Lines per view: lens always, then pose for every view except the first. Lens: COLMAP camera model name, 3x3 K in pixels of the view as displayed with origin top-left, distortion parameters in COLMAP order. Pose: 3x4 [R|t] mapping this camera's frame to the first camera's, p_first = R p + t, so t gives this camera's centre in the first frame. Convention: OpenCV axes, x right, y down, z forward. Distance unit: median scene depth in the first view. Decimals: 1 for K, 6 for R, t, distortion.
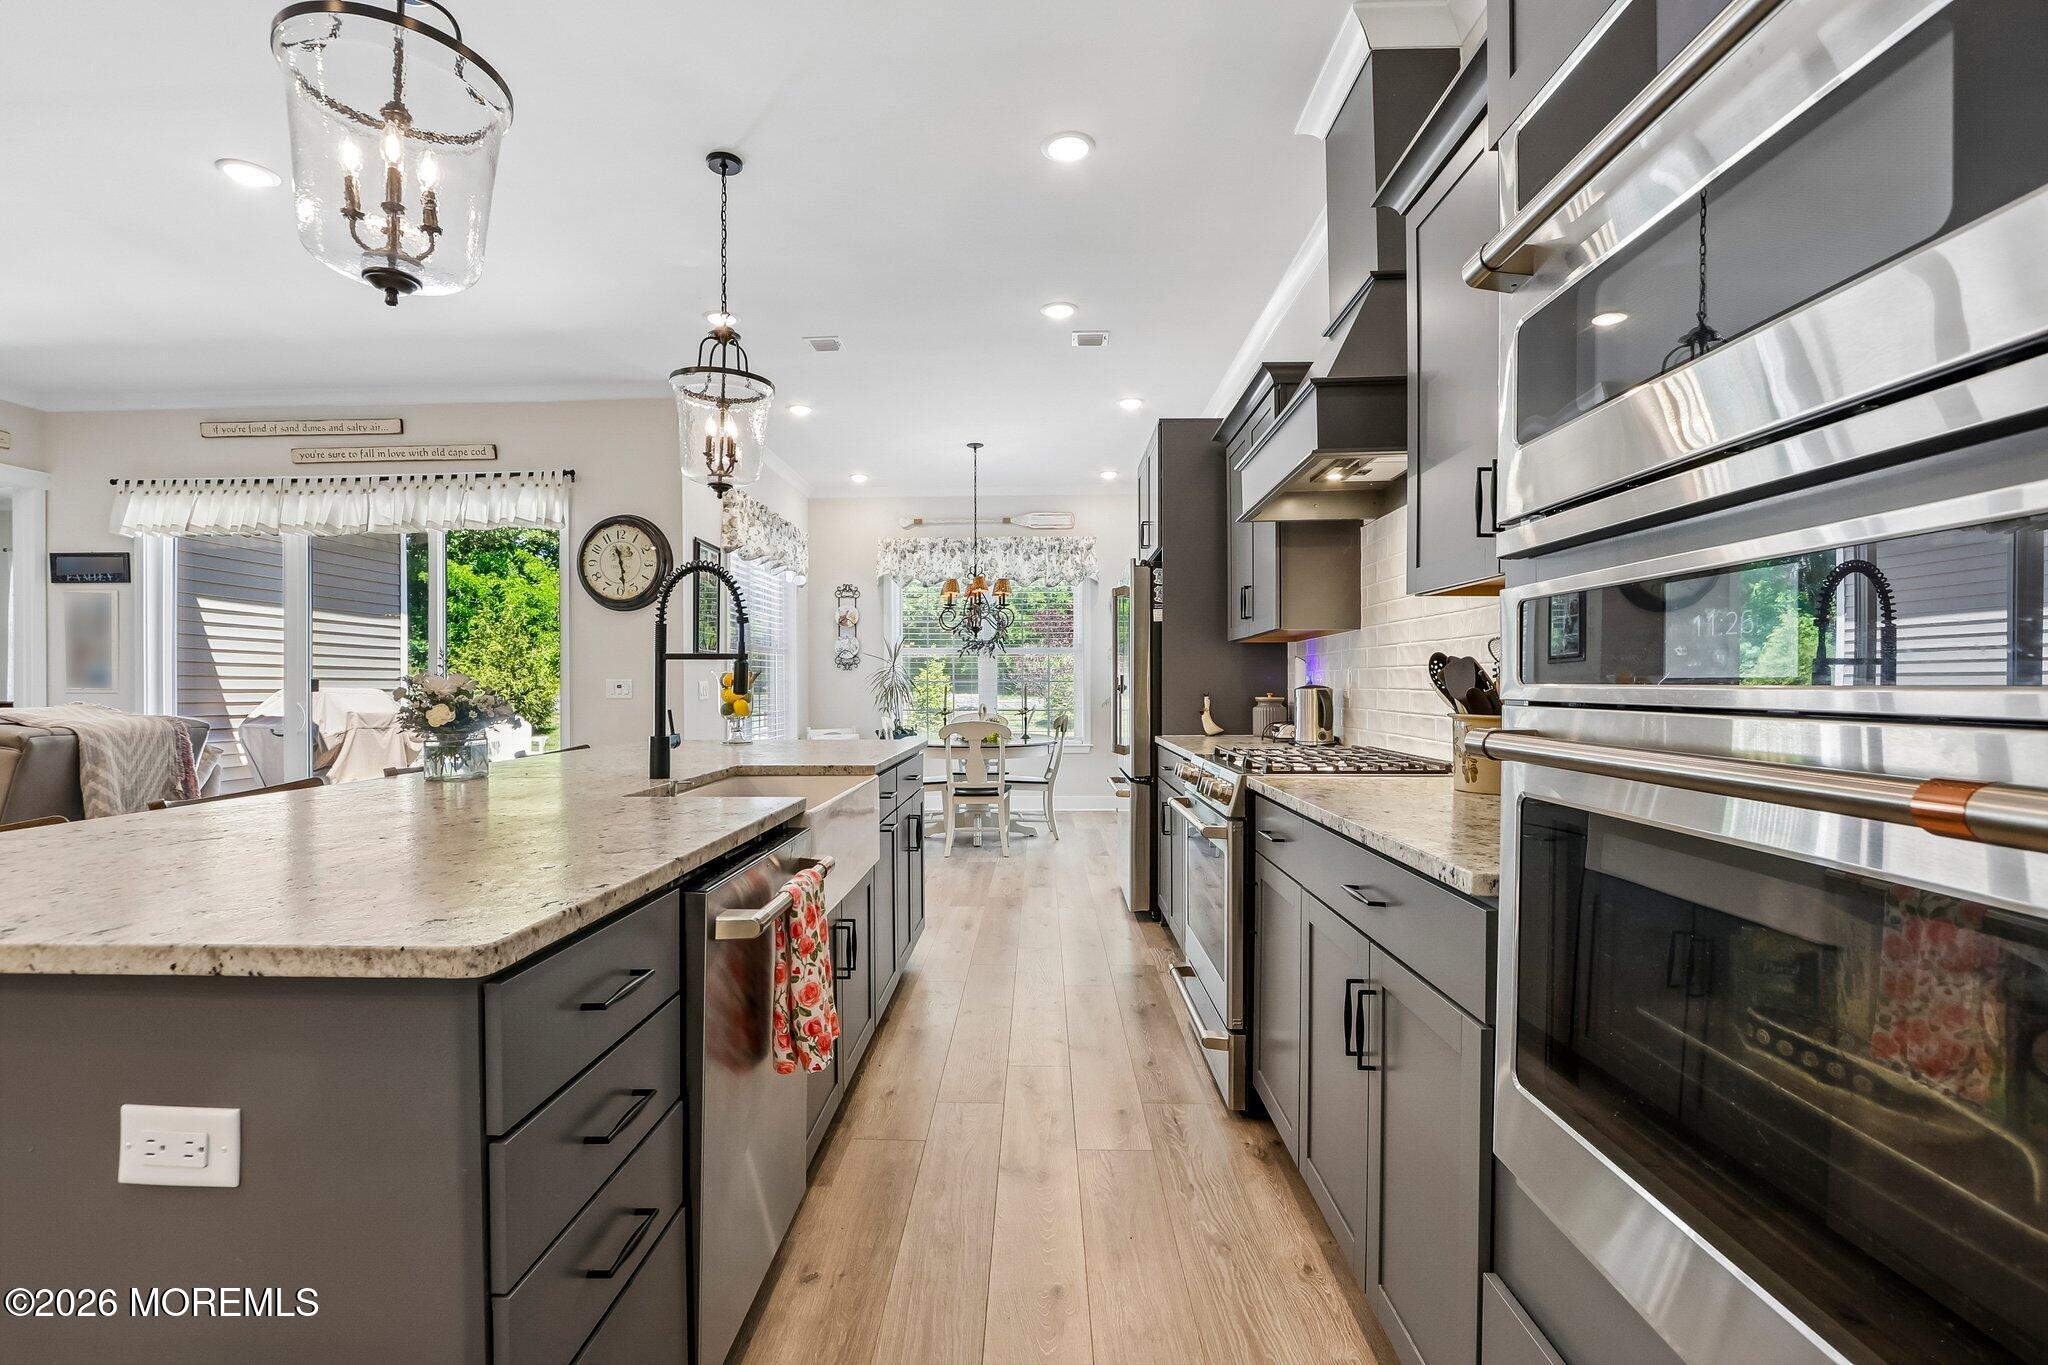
lens RADIAL K [[937.8, 0, 1005.6], [0, 937.8, 683.2], [0, 0, 1]] dist [-0.009138, -0.000466]
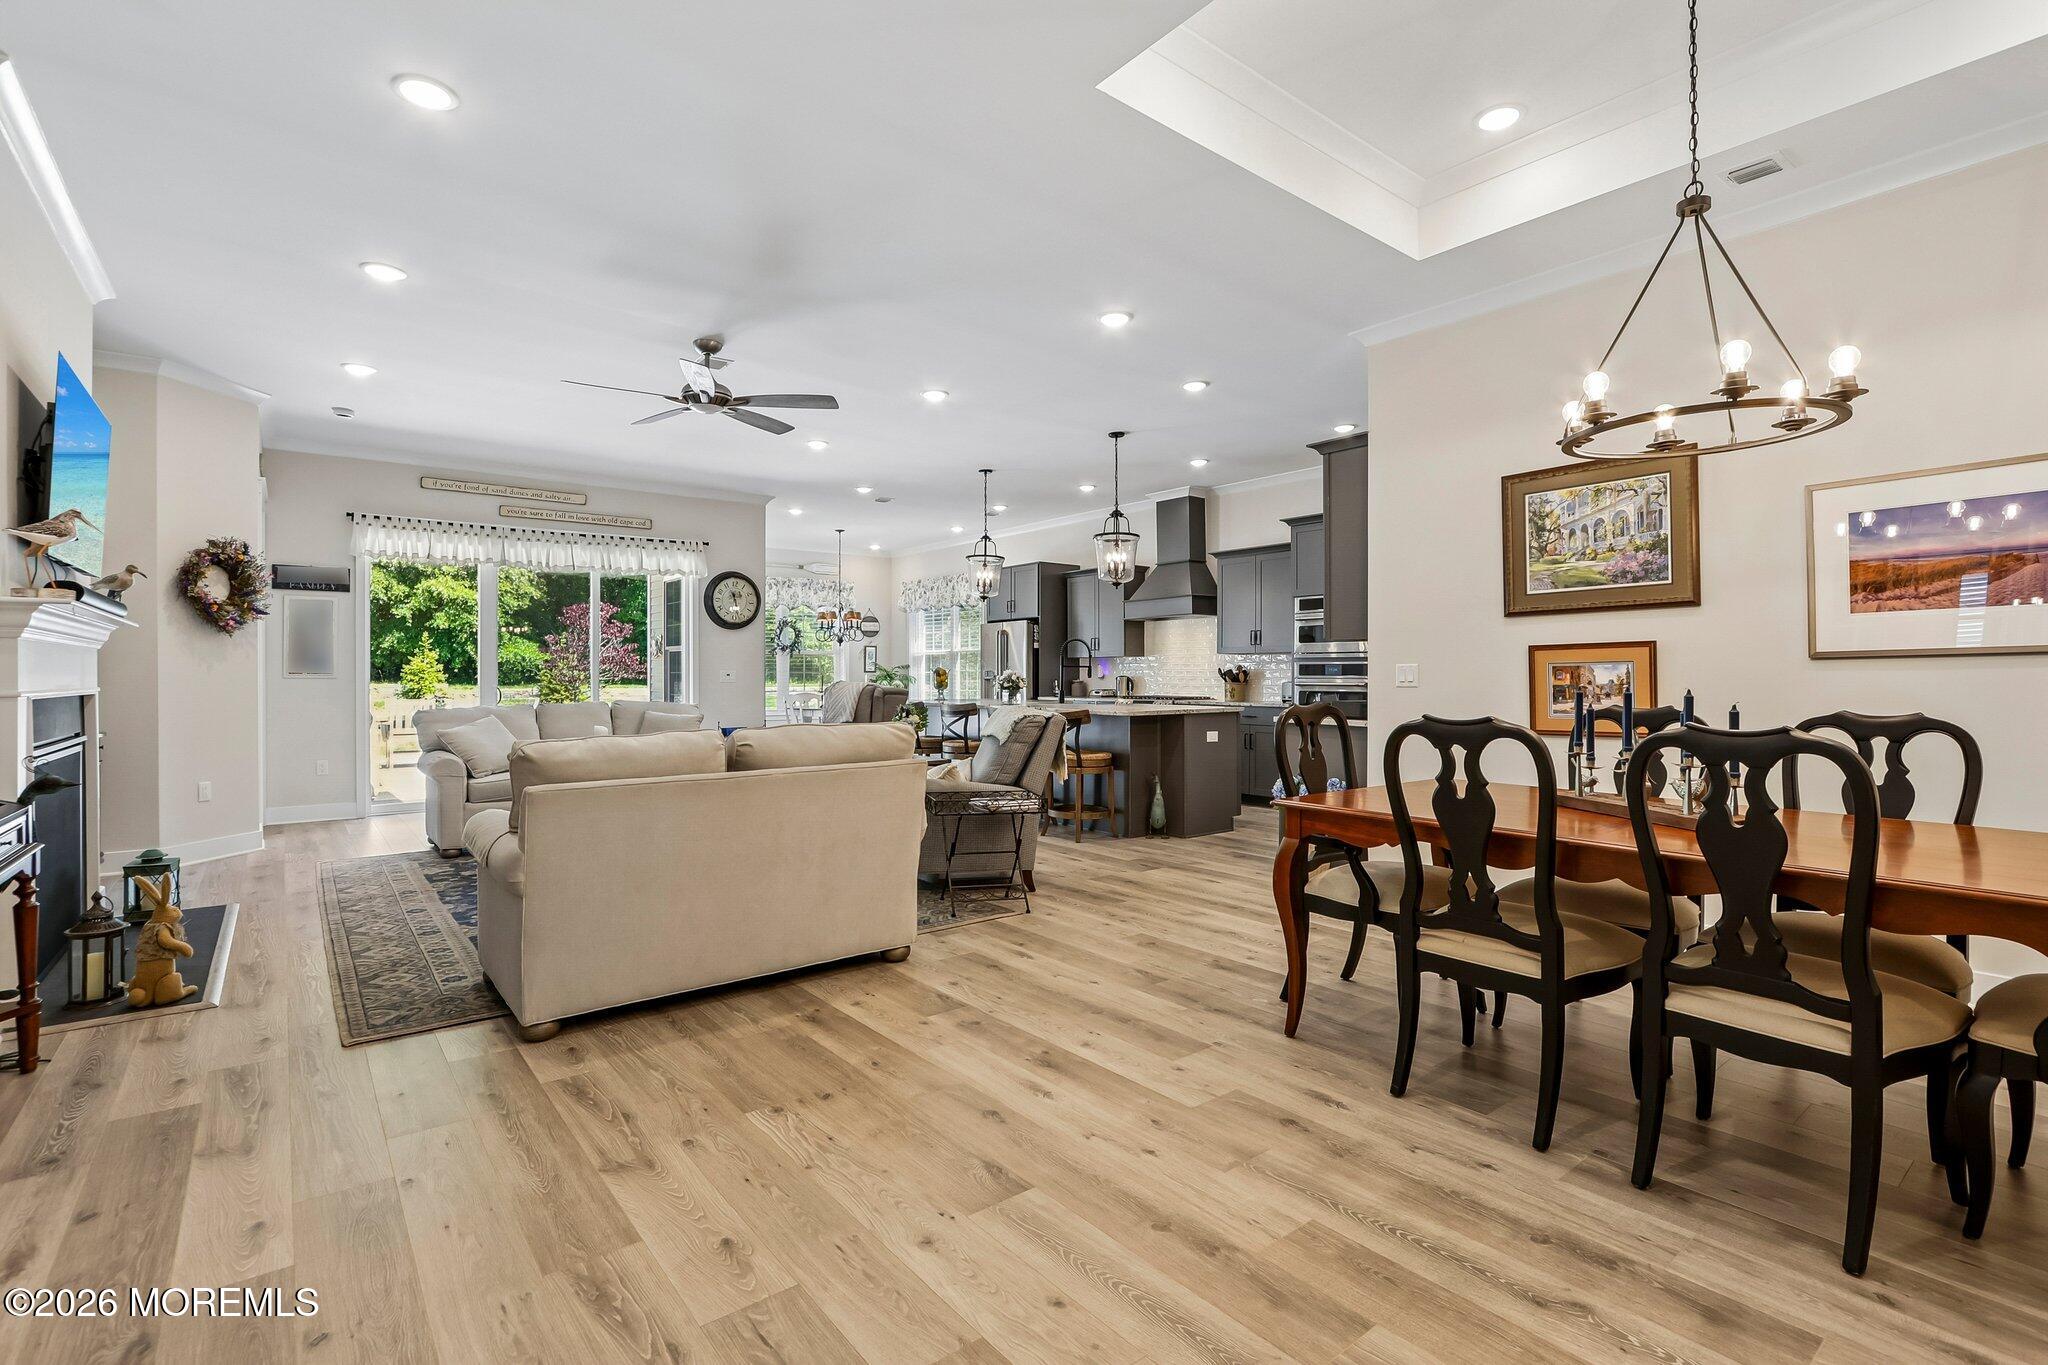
lens RADIAL K [[942.9, 0, 1007.0], [0, 942.9, 675.1], [0, 0, 1]] dist [-0.011173, -0.000380]
pose [[0.766160, 0.004978, 0.642631, -1.116567], [-0.005071, 0.999986, -0.001701, 0.004284], [-0.642630, -0.001956, 0.766174, -0.596490]]
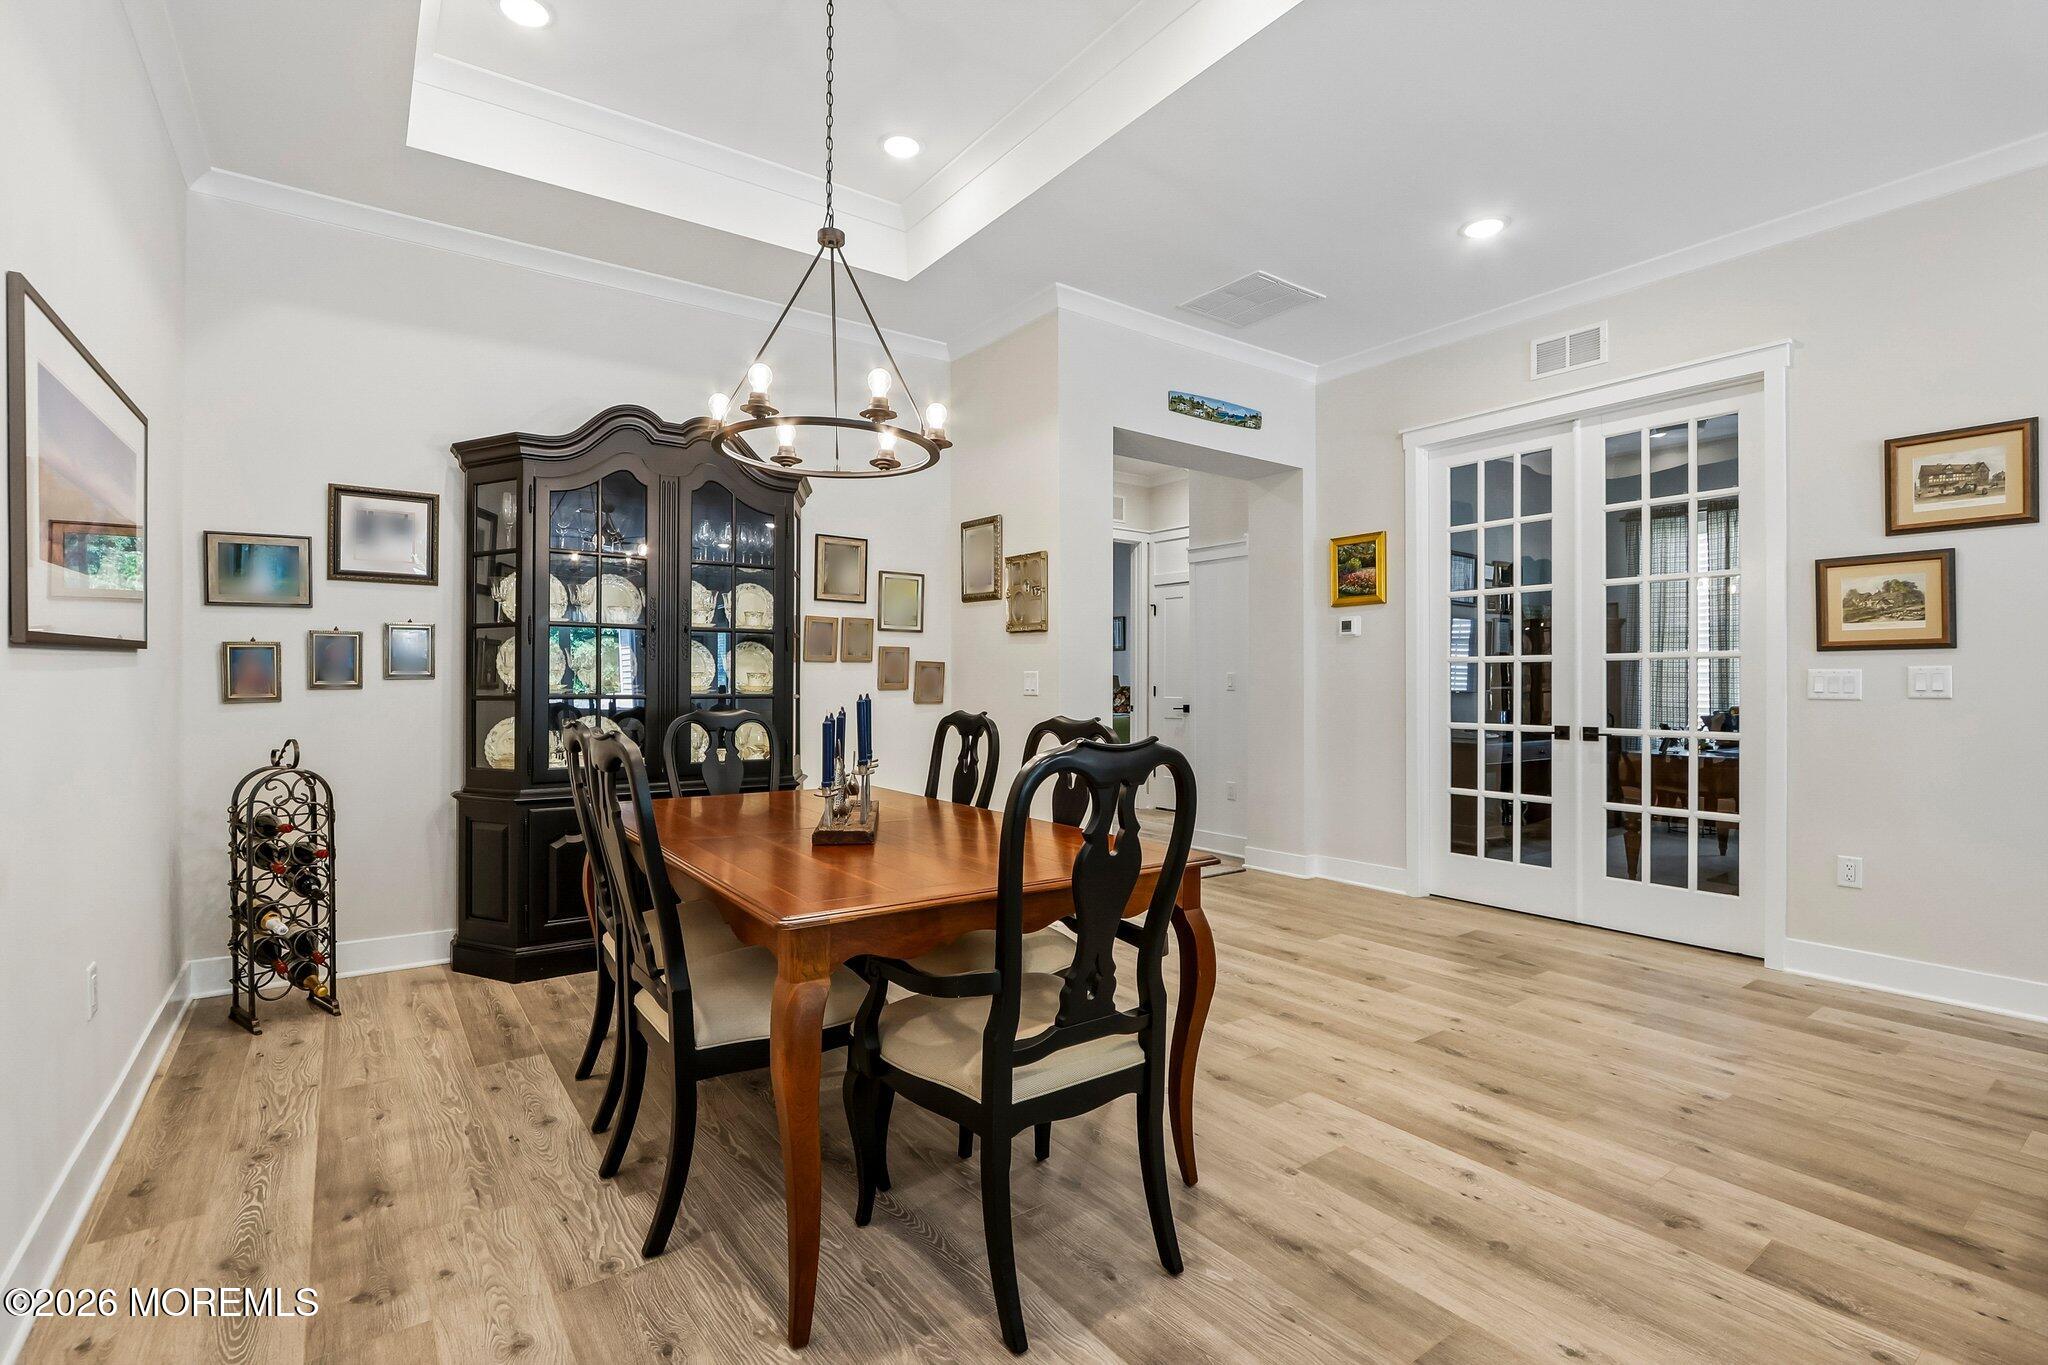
lens RADIAL K [[937.5, 0, 1009.6], [0, 937.5, 683.3], [0, 0, 1]] dist [-0.018369, 0.002237]
pose [[-0.792497, 0.004831, -0.609856, -0.367509], [0.003495, 0.999988, 0.003380, 0.001704], [0.609865, 0.000547, -0.792505, -0.040362]]
